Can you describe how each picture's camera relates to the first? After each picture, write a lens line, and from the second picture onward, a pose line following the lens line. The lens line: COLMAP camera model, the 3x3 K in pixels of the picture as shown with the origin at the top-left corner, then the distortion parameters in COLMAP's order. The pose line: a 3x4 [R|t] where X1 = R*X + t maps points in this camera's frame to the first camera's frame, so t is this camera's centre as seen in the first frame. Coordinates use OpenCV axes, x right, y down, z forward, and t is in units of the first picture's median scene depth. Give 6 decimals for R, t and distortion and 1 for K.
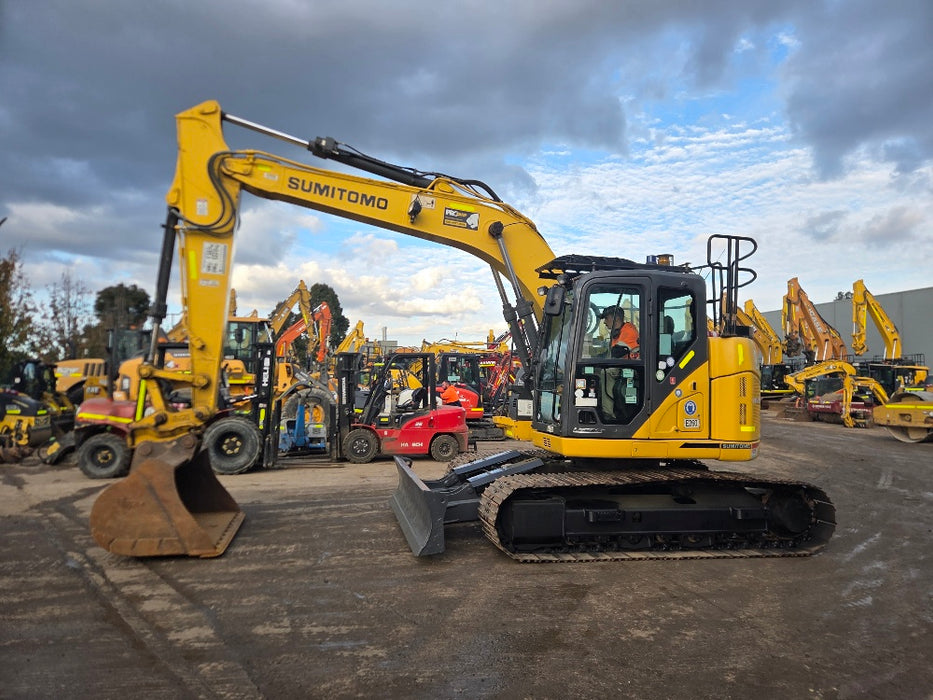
lens RADIAL K [[604.0, 0, 466.5], [0, 604.0, 350.0], [0, 0, 1]] dist [0.069241, -0.058292]
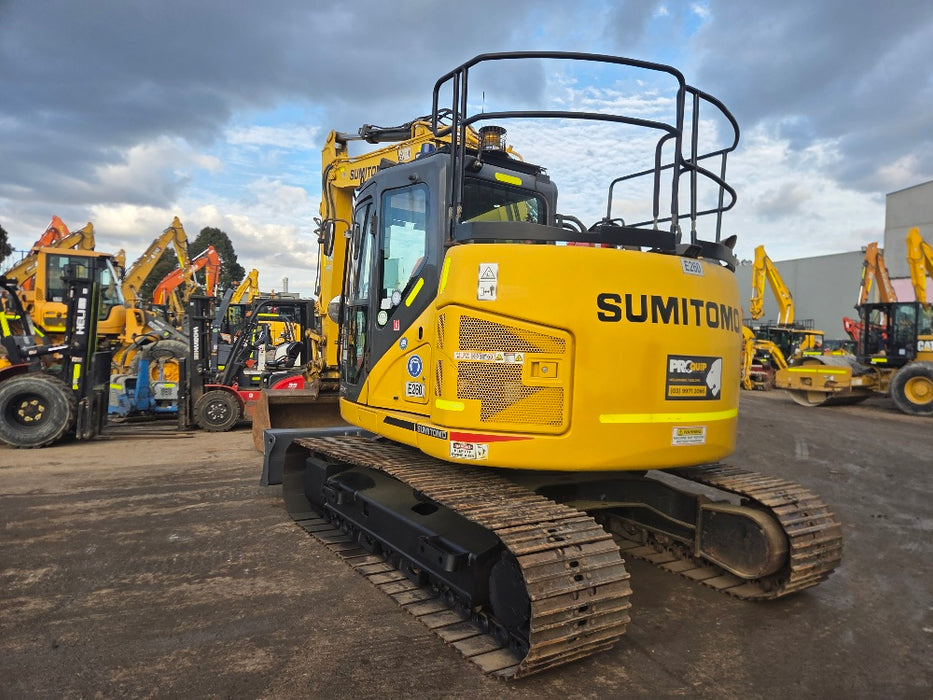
lens RADIAL K [[604.5, 0, 468.9], [0, 604.5, 354.6], [0, 0, 1]] dist [0.076793, -0.064819]
pose [[0.988747, 0.017699, 0.148547, 0.019605], [-0.028980, 0.996828, 0.074121, 0.006758], [-0.146764, -0.077592, 0.986124, 0.081347]]
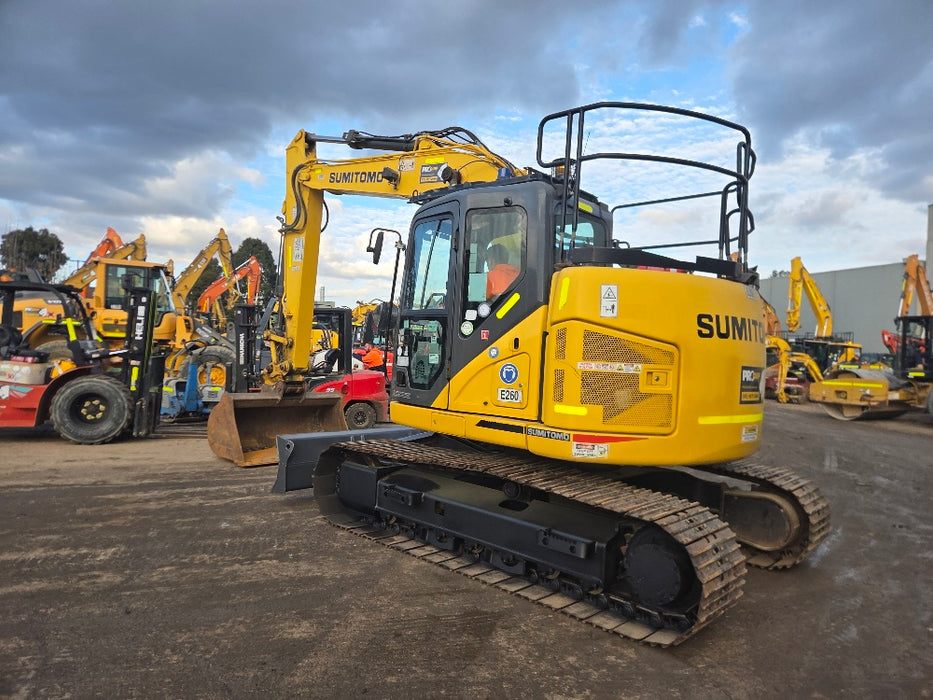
lens RADIAL K [[604.0, 0, 466.5], [0, 604.0, 350.0], [0, 0, 1]] dist [0.069241, -0.058292]
pose [[0.995190, 0.031880, 0.092629, 0.018924], [-0.036919, 0.997900, 0.053213, 0.006514], [-0.090738, -0.056377, 0.994278, 0.065272]]
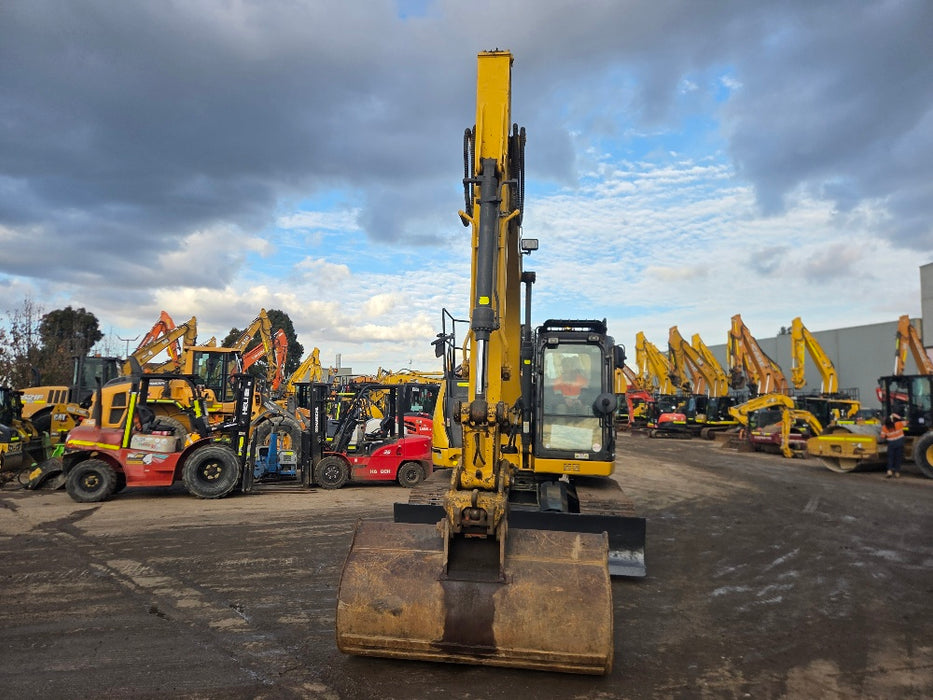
lens RADIAL K [[614.0, 0, 444.4], [0, 614.0, 338.0], [0, 0, 1]] dist [0.061837, -0.058677]
pose [[0.999022, 0.013350, 0.042153, -0.014884], [-0.010626, 0.997880, -0.064203, -0.004877], [-0.042921, 0.063692, 0.997046, -0.052695]]
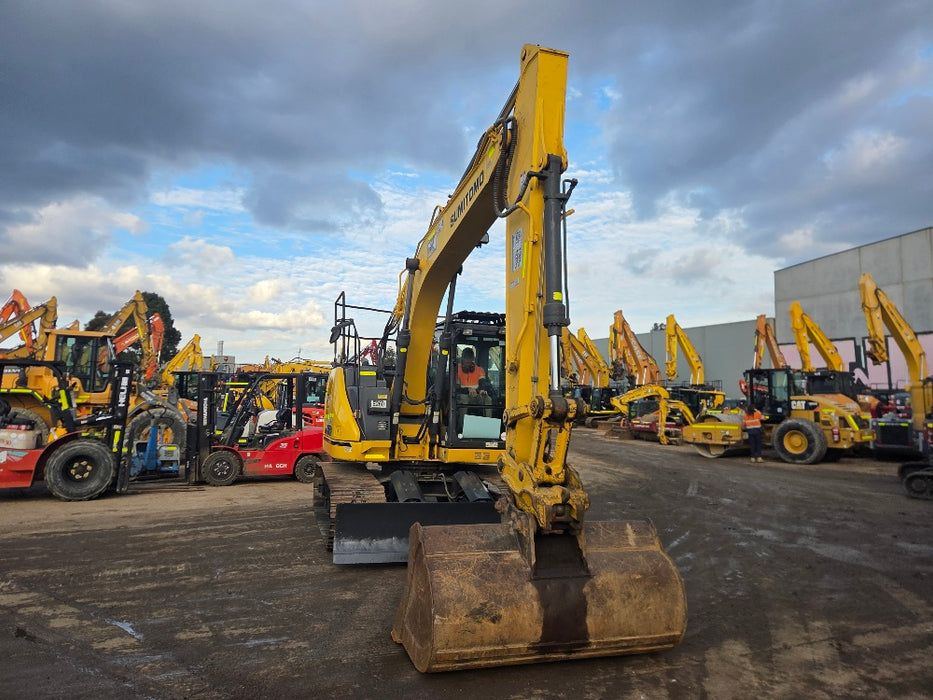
lens RADIAL K [[617.9, 0, 447.5], [0, 617.9, 326.7], [0, 0, 1]] dist [0.069455, -0.063761]
pose [[0.974623, 0.034868, 0.221122, -0.027588], [-0.019916, 0.997384, -0.069492, -0.003758], [-0.222967, 0.063325, 0.972767, -0.041470]]
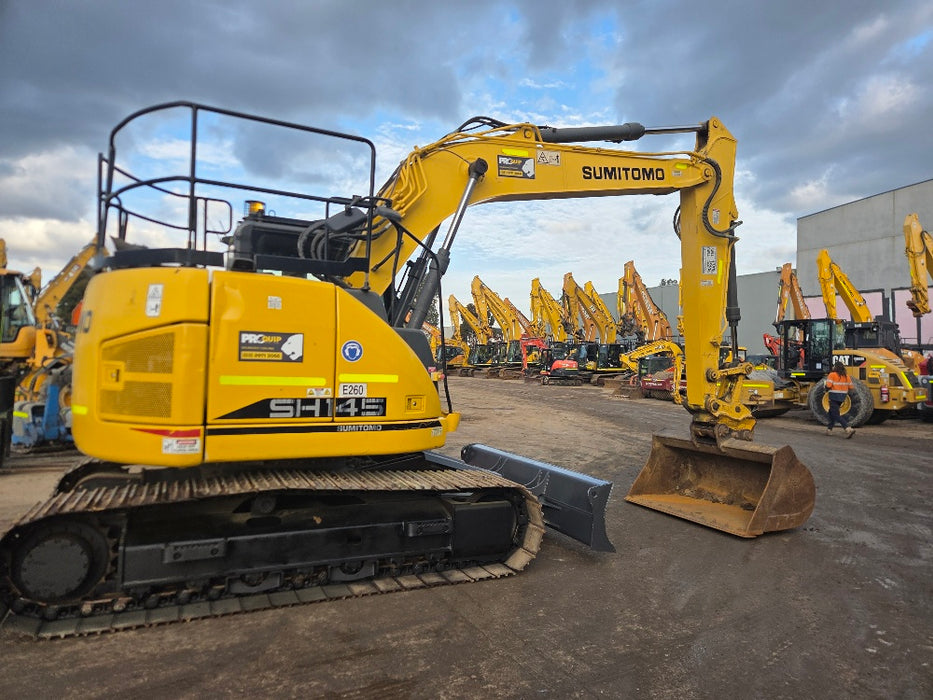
lens RADIAL K [[599.3, 0, 462.7], [0, 599.3, 351.6], [0, 0, 1]] dist [0.074385, -0.054937]
pose [[0.971581, 0.013063, 0.236347, 0.022713], [-0.022503, 0.999051, 0.037286, 0.006400], [-0.235636, -0.041545, 0.970953, 0.092348]]
